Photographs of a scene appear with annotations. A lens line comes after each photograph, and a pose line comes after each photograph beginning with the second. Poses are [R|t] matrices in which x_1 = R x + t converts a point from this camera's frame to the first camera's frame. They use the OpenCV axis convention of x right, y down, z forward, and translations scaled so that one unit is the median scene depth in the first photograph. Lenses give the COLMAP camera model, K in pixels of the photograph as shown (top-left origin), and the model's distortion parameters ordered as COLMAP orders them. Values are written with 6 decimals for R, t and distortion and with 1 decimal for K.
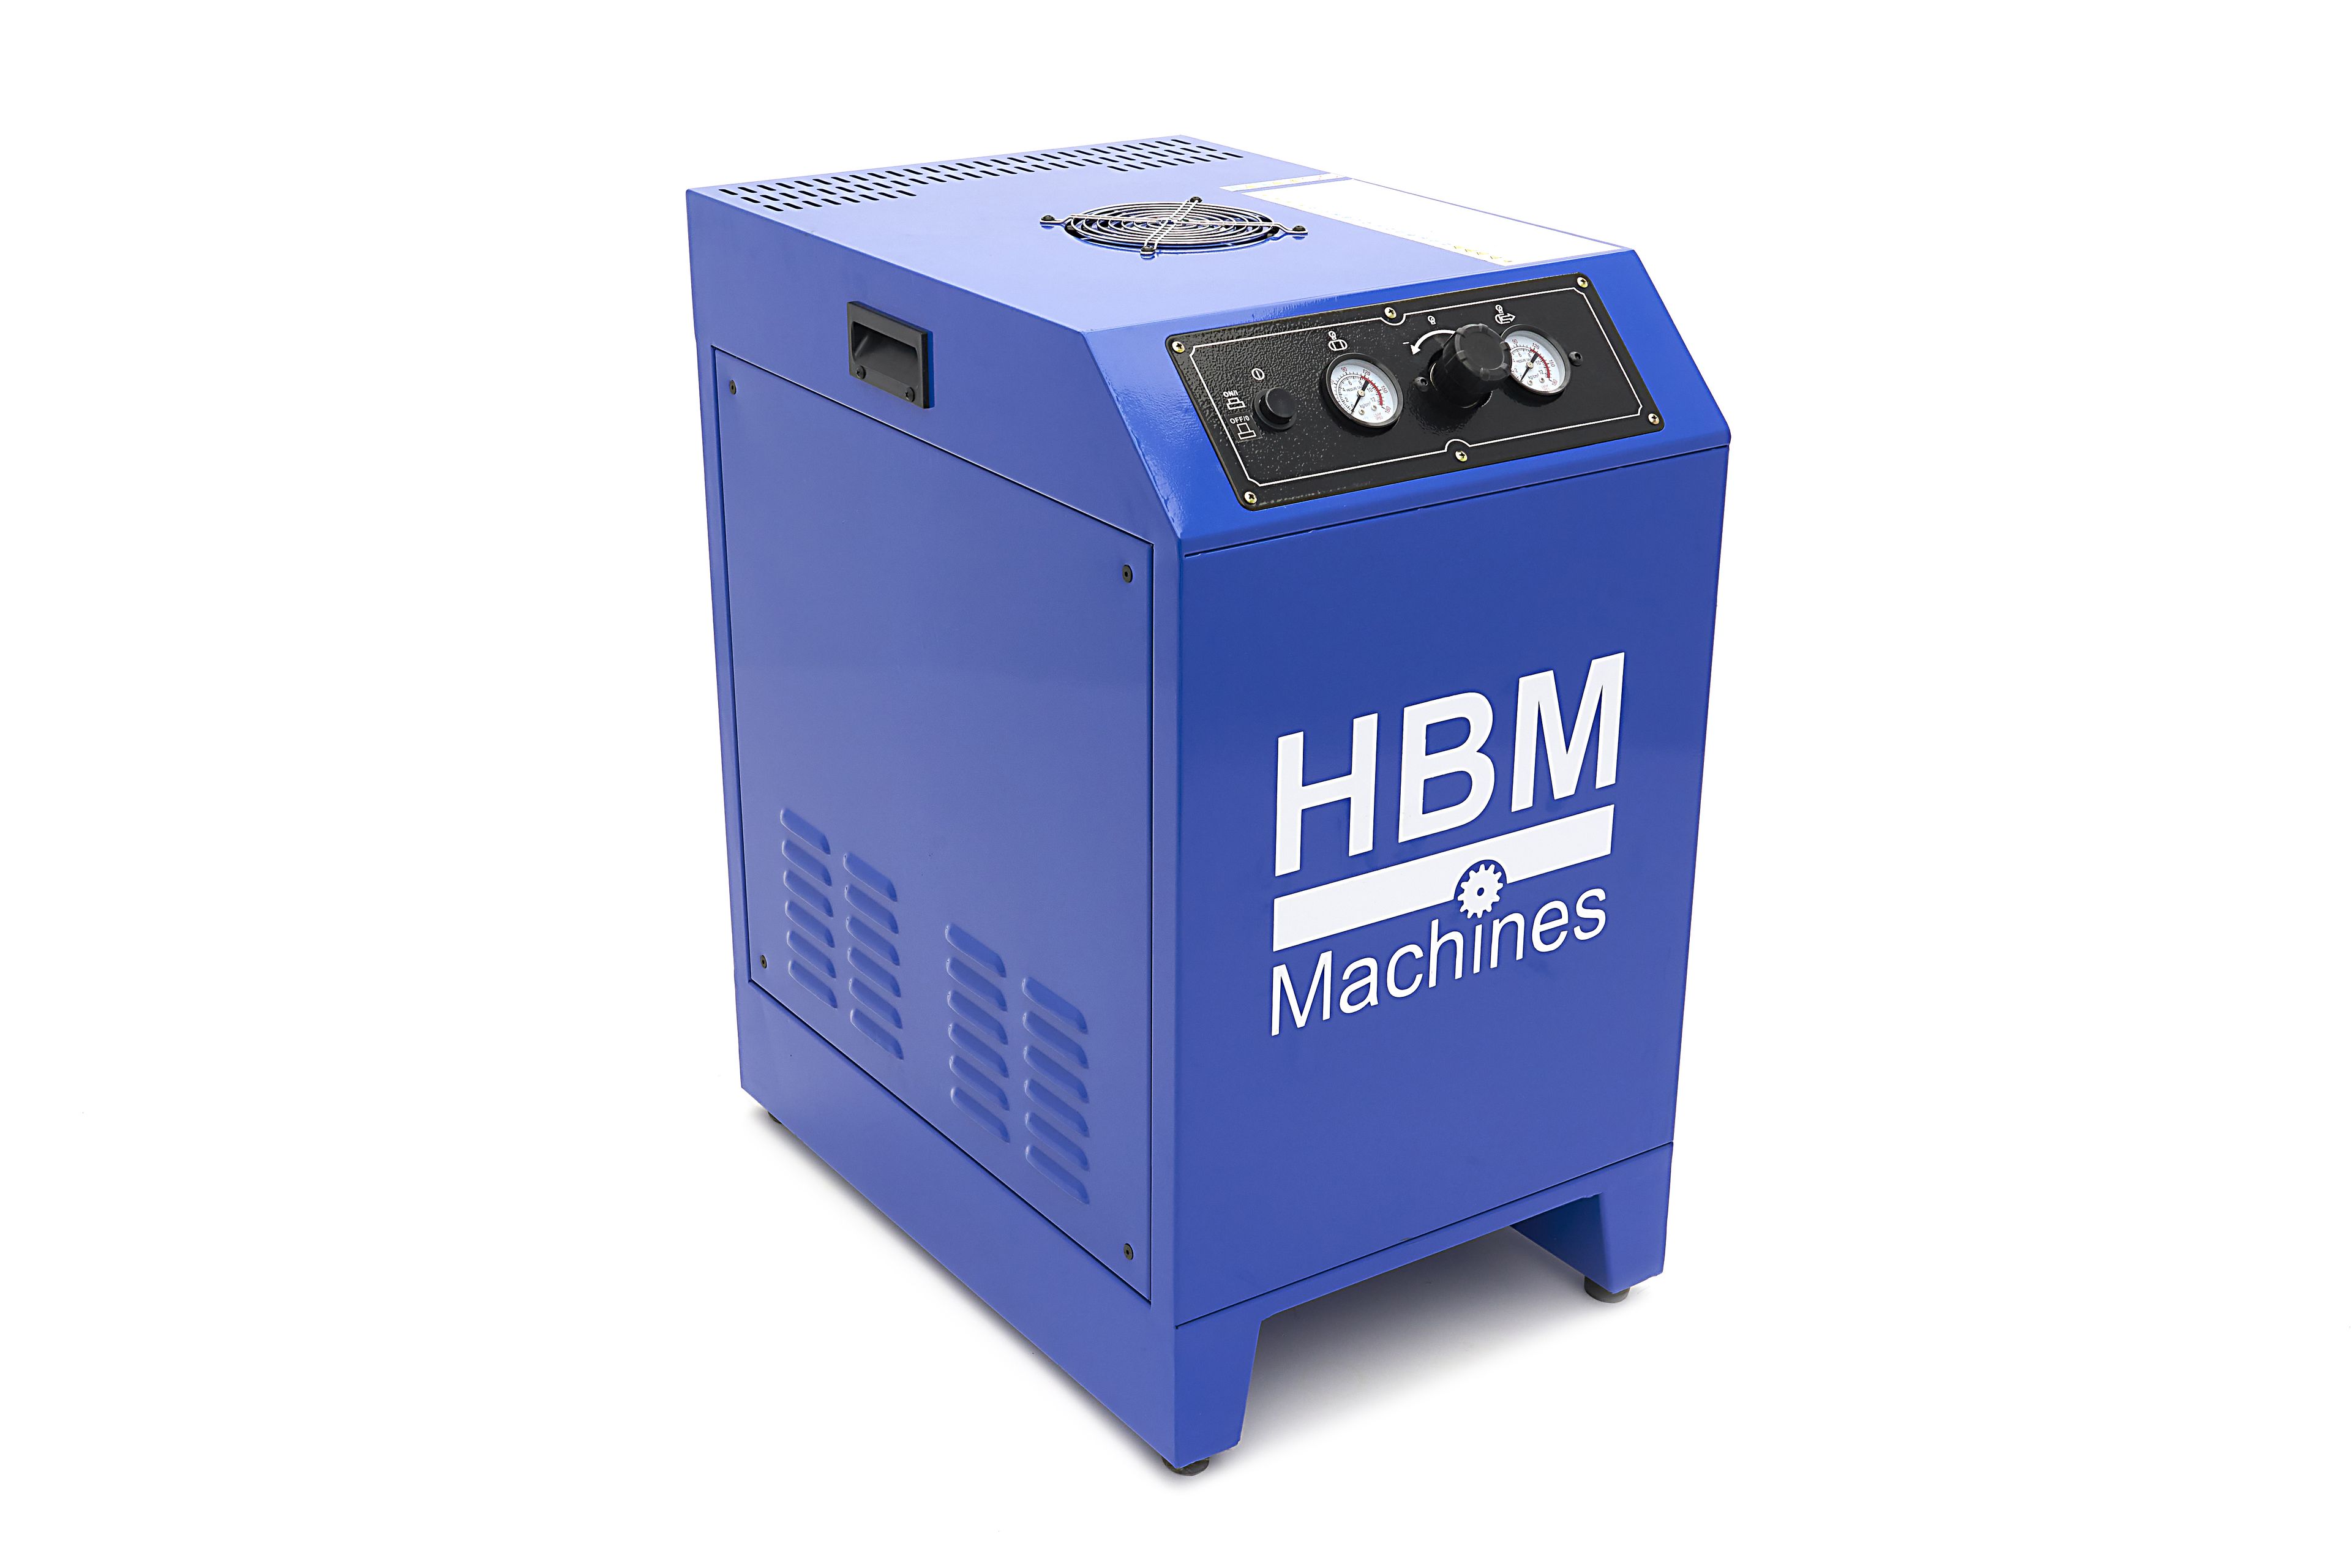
lens RADIAL K [[2801.0, 0, 1180.3], [0, 2801.0, 791.7], [0, 0, 1]] dist [-0.017480, 0.000000]
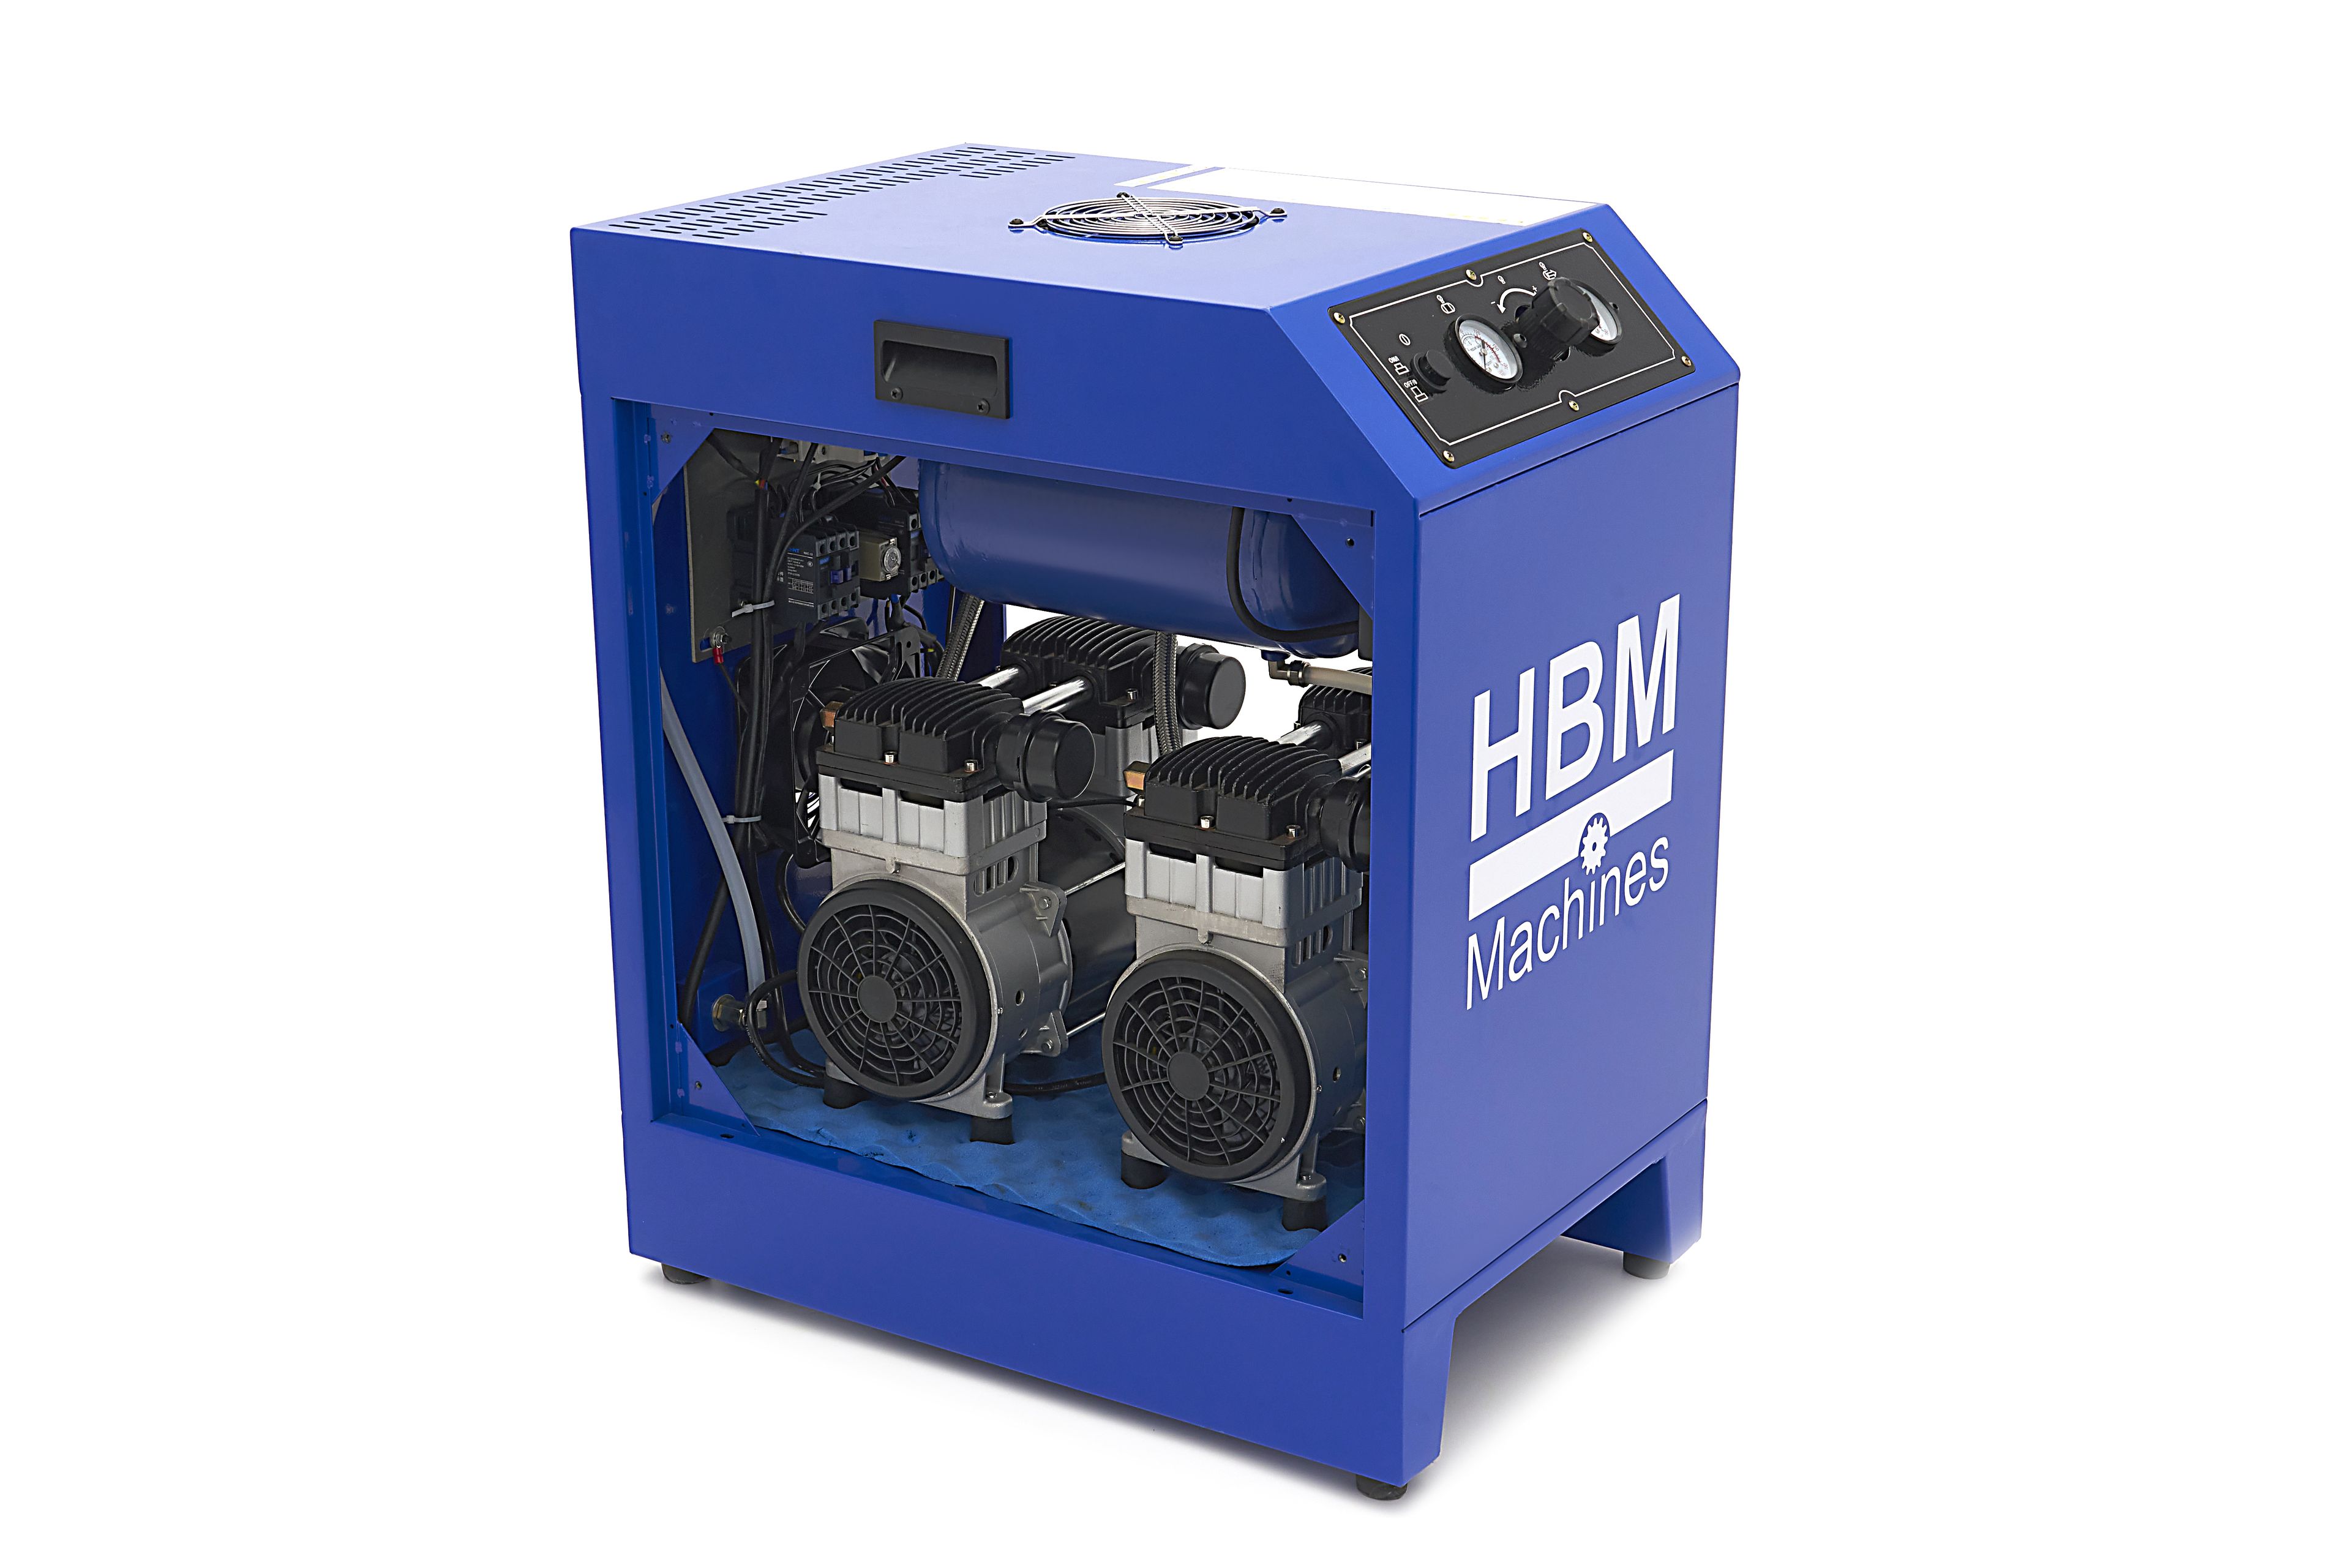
lens RADIAL K [[3469.7, 0, 1184.0], [0, 3469.7, 773.6], [0, 0, 1]] dist [0.006364, 0.000000]
pose [[0.934550, -0.129053, 0.331604, -0.438862], [0.151424, 0.987558, -0.042418, 0.040815], [-0.322004, 0.089855, 0.942465, -0.117028]]
